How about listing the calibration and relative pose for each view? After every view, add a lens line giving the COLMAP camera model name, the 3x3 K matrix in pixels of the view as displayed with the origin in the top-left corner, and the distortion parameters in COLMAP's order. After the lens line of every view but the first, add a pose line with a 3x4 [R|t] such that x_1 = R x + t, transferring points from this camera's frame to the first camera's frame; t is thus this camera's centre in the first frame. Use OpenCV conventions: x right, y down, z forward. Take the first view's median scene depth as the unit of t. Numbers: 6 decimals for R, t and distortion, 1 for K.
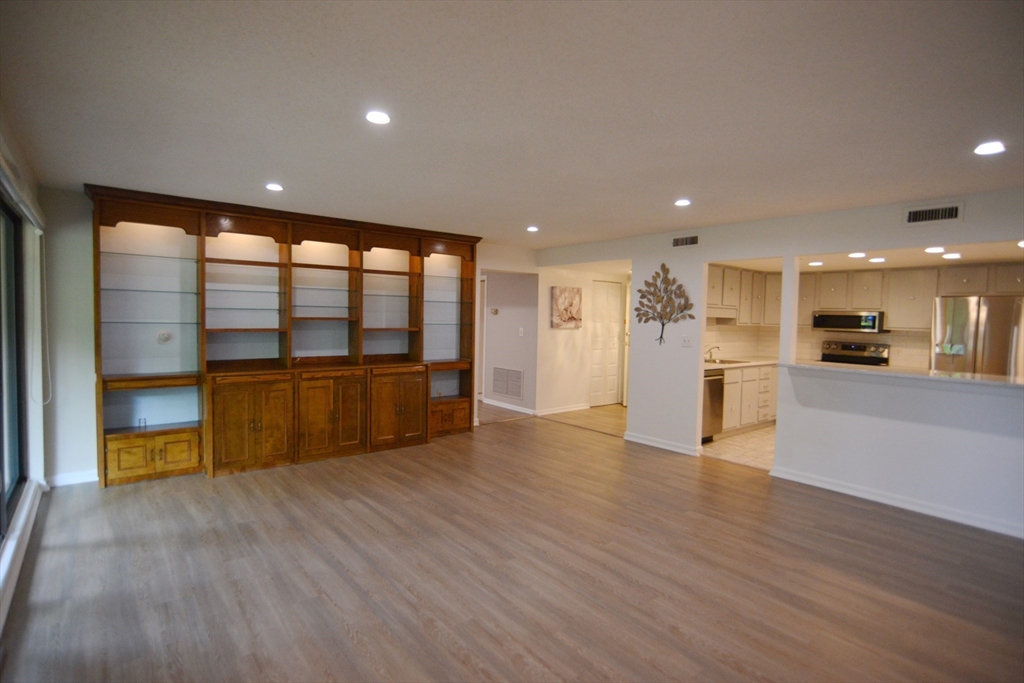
lens RADIAL K [[517.1, 0, 508.2], [0, 517.1, 337.9], [0, 0, 1]] dist [0.000765, 0.000125]
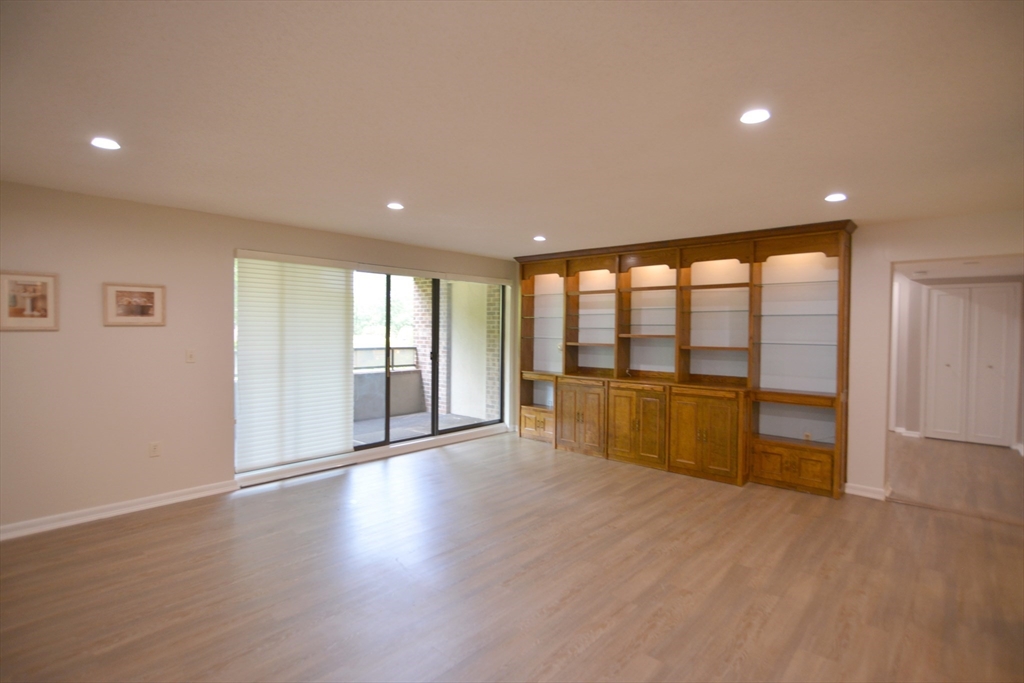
lens RADIAL K [[517.1, 0, 508.2], [0, 517.1, 337.9], [0, 0, 1]] dist [0.000765, 0.000125]
pose [[0.160204, 0.001334, -0.987083, 0.668082], [-0.049445, 0.998755, -0.006675, -0.011606], [0.985845, 0.049876, 0.160070, 0.535621]]
